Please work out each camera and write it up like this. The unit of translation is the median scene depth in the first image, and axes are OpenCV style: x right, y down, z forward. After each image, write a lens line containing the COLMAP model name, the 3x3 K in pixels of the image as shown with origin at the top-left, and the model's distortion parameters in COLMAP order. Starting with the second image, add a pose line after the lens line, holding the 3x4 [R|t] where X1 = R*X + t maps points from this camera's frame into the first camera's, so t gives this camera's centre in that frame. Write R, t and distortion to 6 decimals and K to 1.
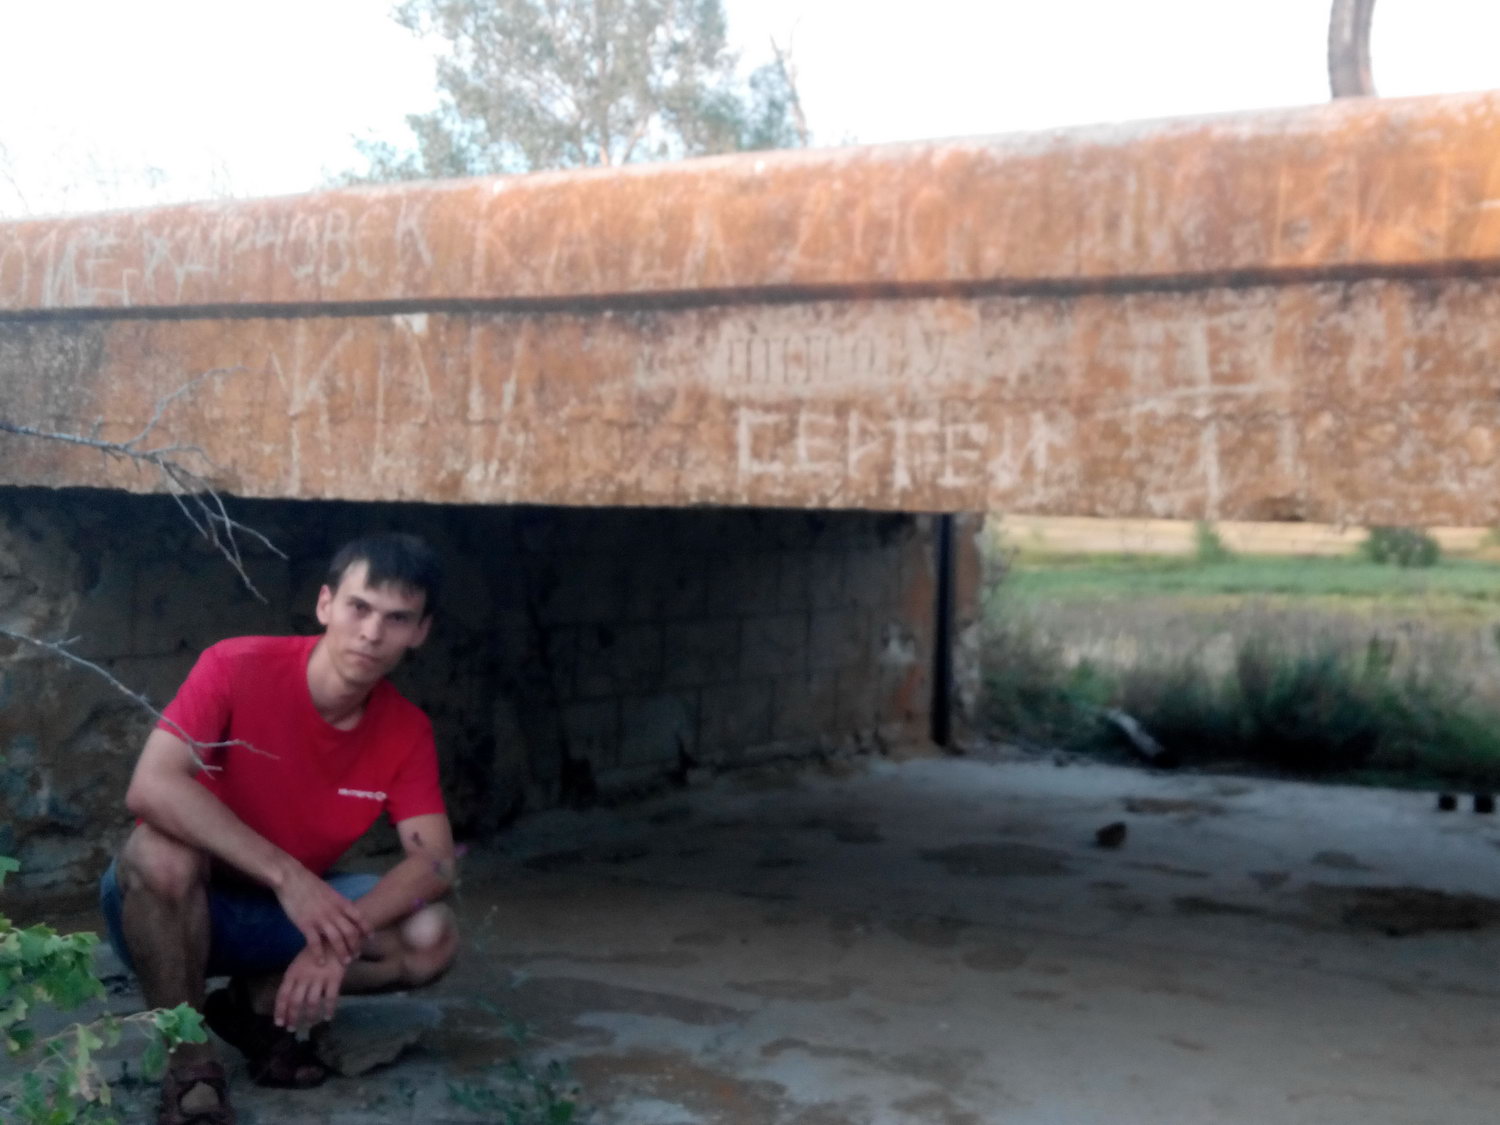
lens RADIAL K [[1921.0, 0, 752.7], [0, 1921.0, 560.4], [0, 0, 1]] dist [0.100315, 0.000000]
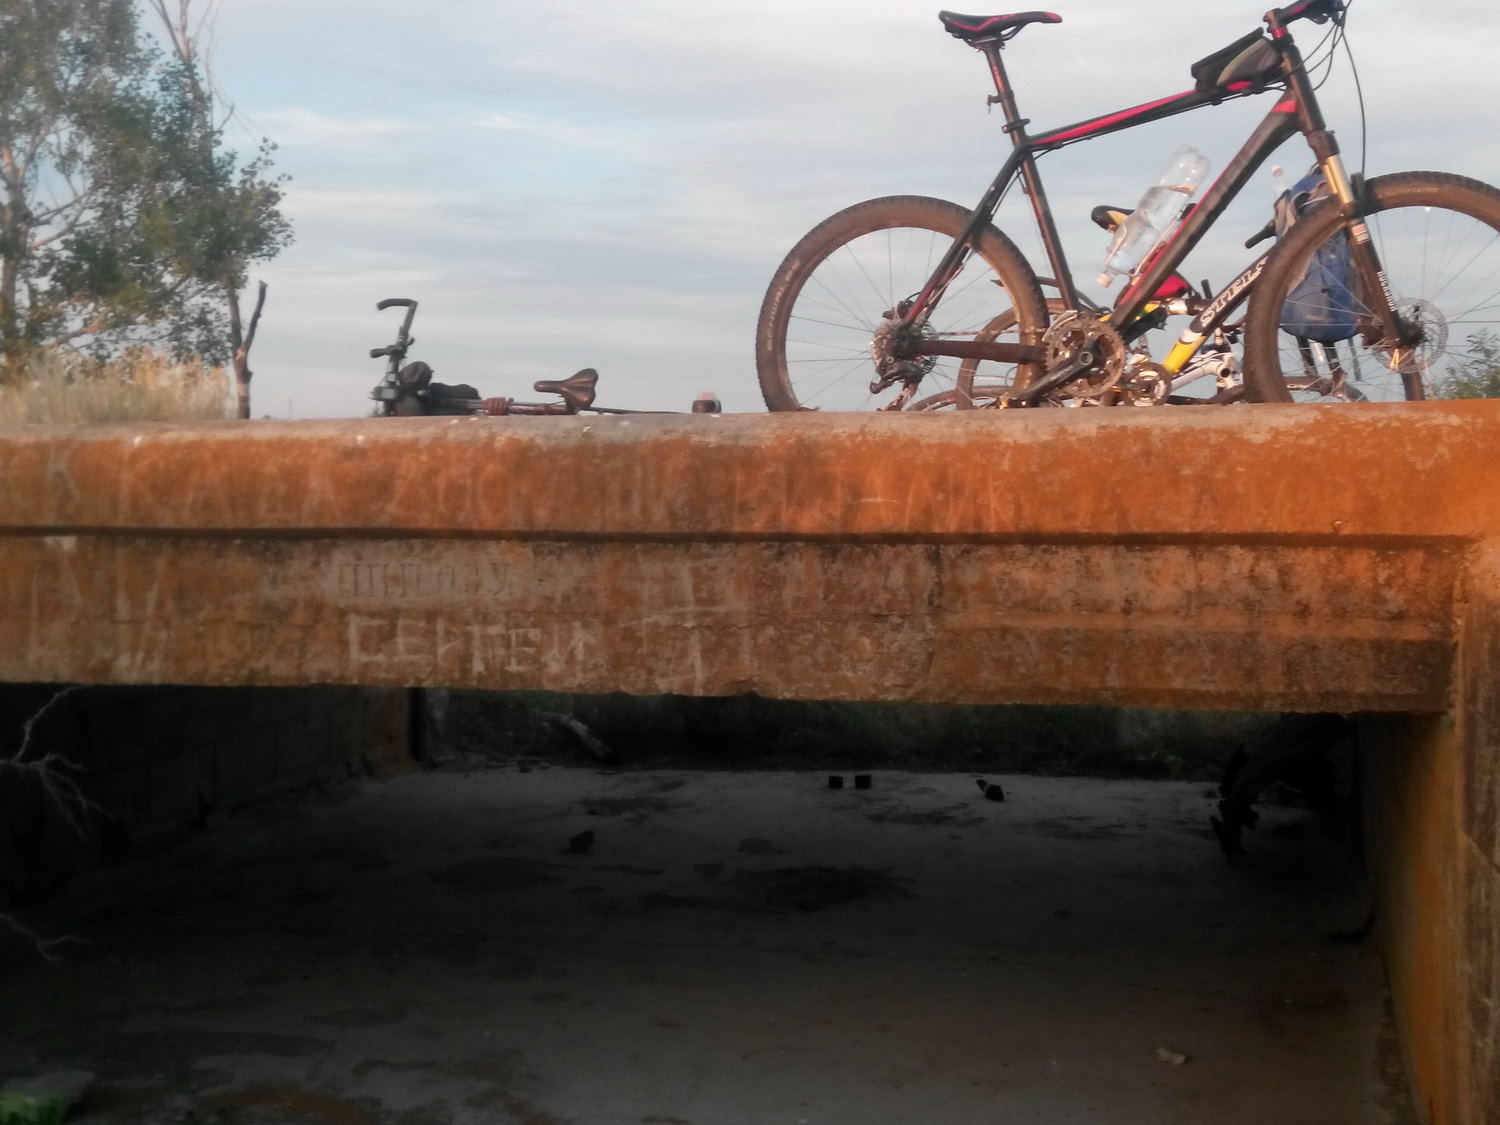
lens RADIAL K [[2276.0, 0, 751.2], [0, 2276.0, 563.2], [0, 0, 1]] dist [0.105743, 0.000000]
pose [[0.949161, -0.054865, 0.309974, -0.219626], [0.027385, 0.995353, 0.092319, -0.240228], [-0.313599, -0.079137, 0.946252, -0.553526]]
